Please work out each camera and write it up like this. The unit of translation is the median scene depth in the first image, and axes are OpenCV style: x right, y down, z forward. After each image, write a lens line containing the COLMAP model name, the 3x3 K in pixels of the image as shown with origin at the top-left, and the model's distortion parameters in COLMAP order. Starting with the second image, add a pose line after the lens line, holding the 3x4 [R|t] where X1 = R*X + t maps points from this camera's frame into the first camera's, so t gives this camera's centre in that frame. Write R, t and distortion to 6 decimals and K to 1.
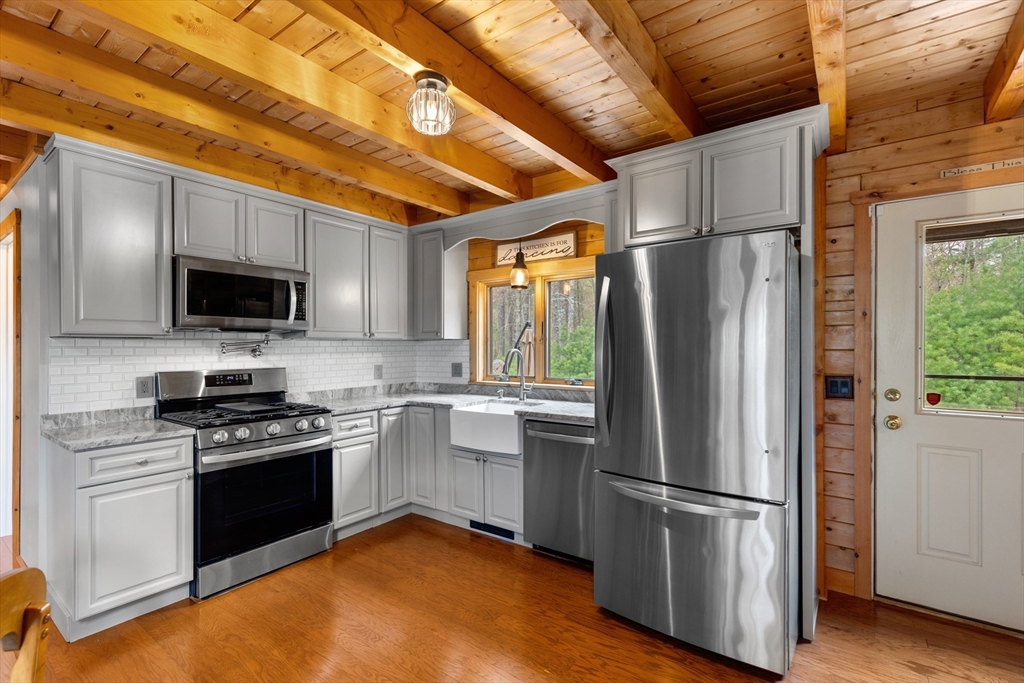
lens RADIAL K [[458.9, 0, 515.9], [0, 458.9, 347.4], [0, 0, 1]] dist [0.009594, -0.000097]
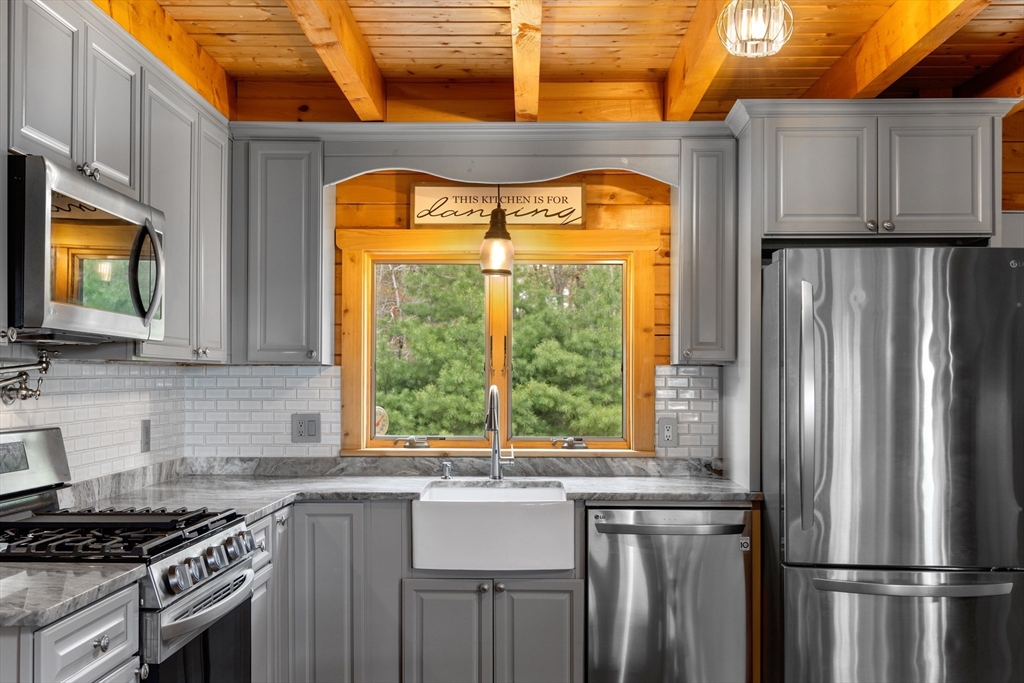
lens RADIAL K [[993.1, 0, 505.7], [0, 993.1, 378.4], [0, 0, 1]] dist [-0.004735, 0.002845]
pose [[0.824127, 0.007407, 0.566357, -0.771353], [-0.005087, 0.999971, -0.005676, 0.002084], [-0.566382, 0.001797, 0.824141, 0.021354]]
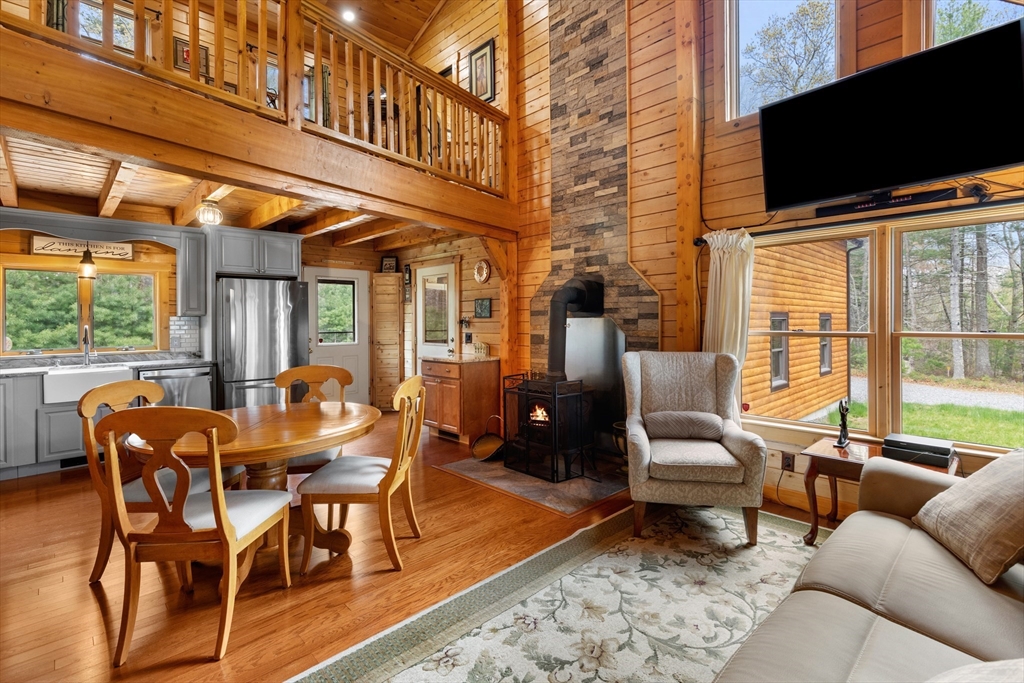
lens RADIAL K [[475.0, 0, 521.8], [0, 475.0, 319.1], [0, 0, 1]] dist [0.016848, -0.006281]
pose [[0.166808, 0.003167, 0.985984, -1.326121], [0.011198, 0.999924, -0.005106, 0.007754], [-0.985926, 0.011892, 0.166760, -0.516601]]
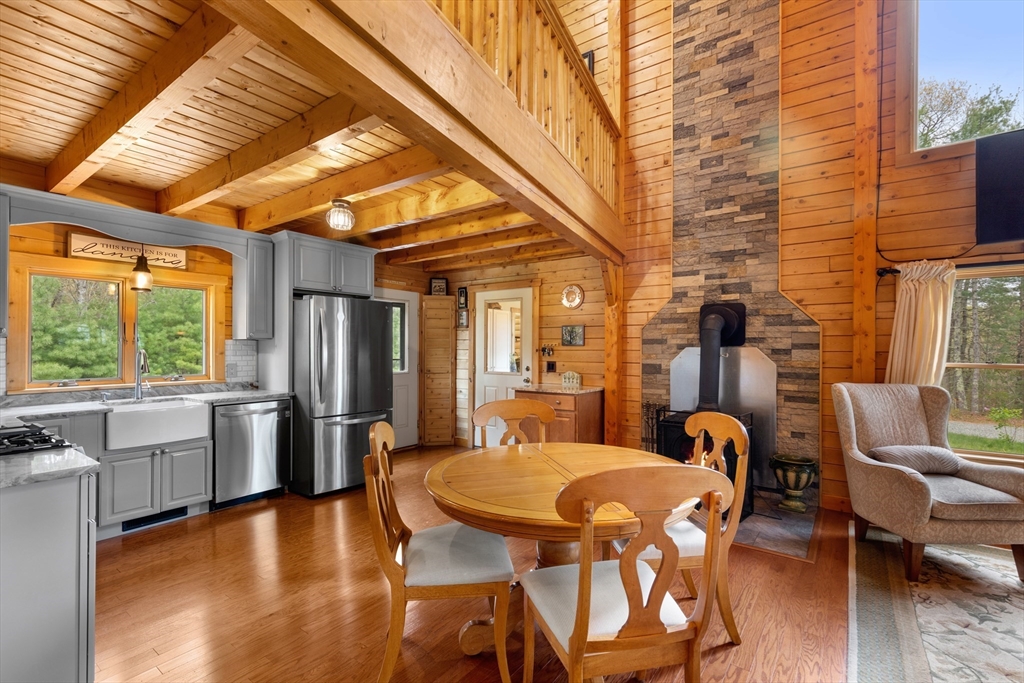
lens RADIAL K [[464.6, 0, 516.0], [0, 464.6, 347.3], [0, 0, 1]] dist [0.009032, -0.000484]
pose [[0.003504, 0.003676, 0.999987, -1.231412], [0.000290, 0.999993, -0.003677, 0.003123], [-0.999994, 0.000303, 0.003503, 0.178342]]
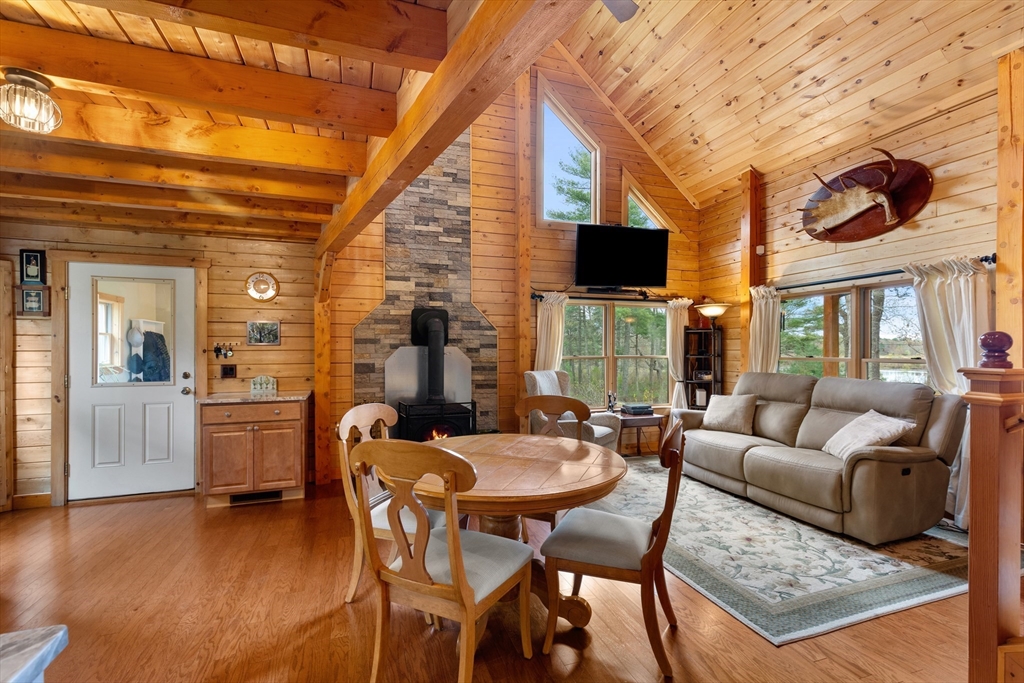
lens RADIAL K [[464.5, 0, 516.5], [0, 464.5, 350.1], [0, 0, 1]] dist [0.008728, -0.000031]
pose [[-0.825381, -0.000624, 0.564576, -0.977158], [0.003730, 0.999972, 0.006558, 0.000095], [-0.564564, 0.007519, -0.825355, 0.754072]]
